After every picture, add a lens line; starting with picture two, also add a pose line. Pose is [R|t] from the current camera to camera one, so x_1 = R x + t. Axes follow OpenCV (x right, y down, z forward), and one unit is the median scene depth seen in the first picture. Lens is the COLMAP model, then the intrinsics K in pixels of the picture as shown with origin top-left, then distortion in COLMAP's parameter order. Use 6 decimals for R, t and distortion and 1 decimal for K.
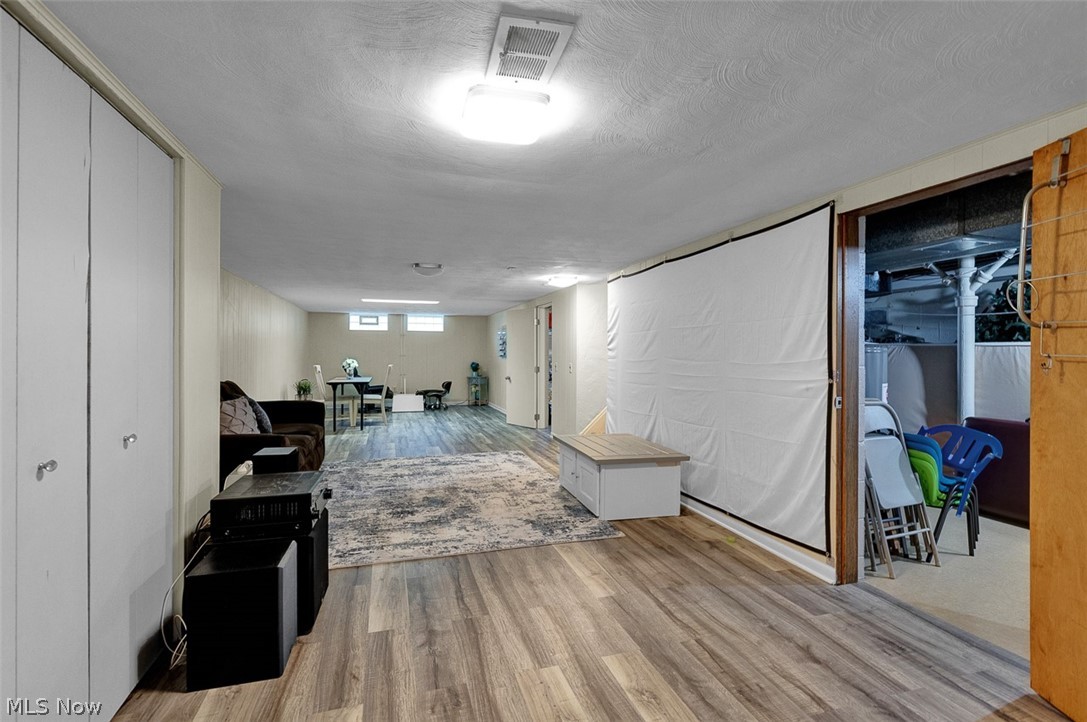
lens RADIAL K [[508.2, 0, 540.6], [0, 508.2, 354.2], [0, 0, 1]] dist [-0.000846, 0.000028]
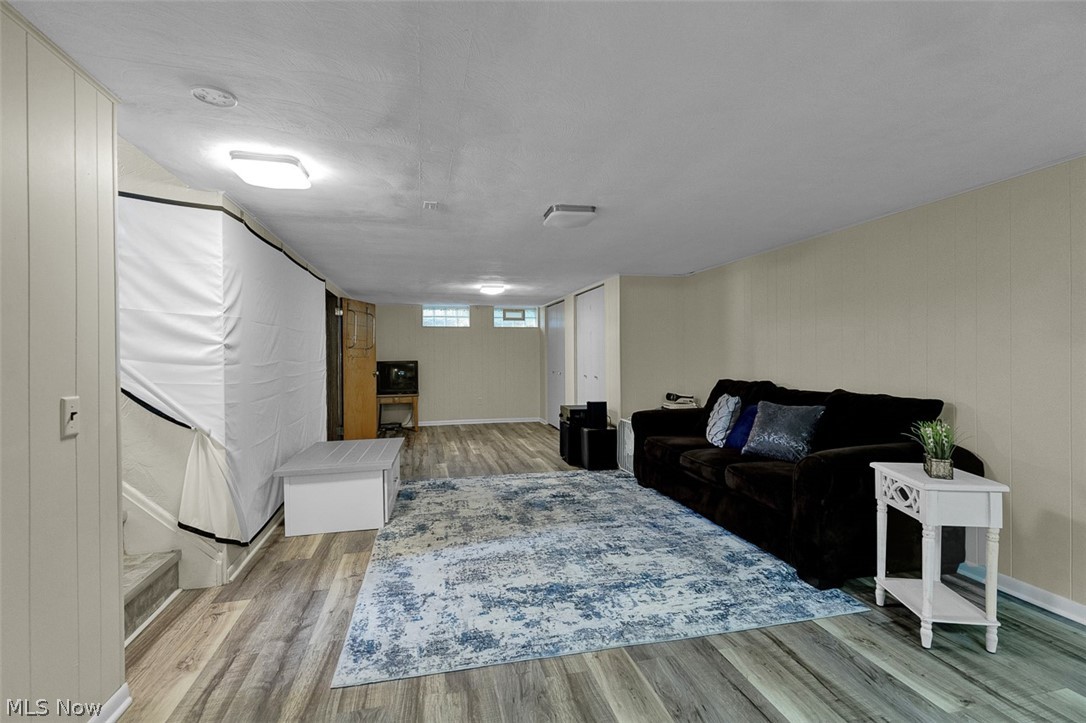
lens RADIAL K [[507.7, 0, 543.1], [0, 507.7, 359.6], [0, 0, 1]] dist [-0.000846, 0.000028]
pose [[-0.998423, 0.005187, 0.055901, -0.257069], [0.005569, 0.999962, 0.006693, 0.003637], [-0.055865, 0.006993, -0.998414, 1.857083]]
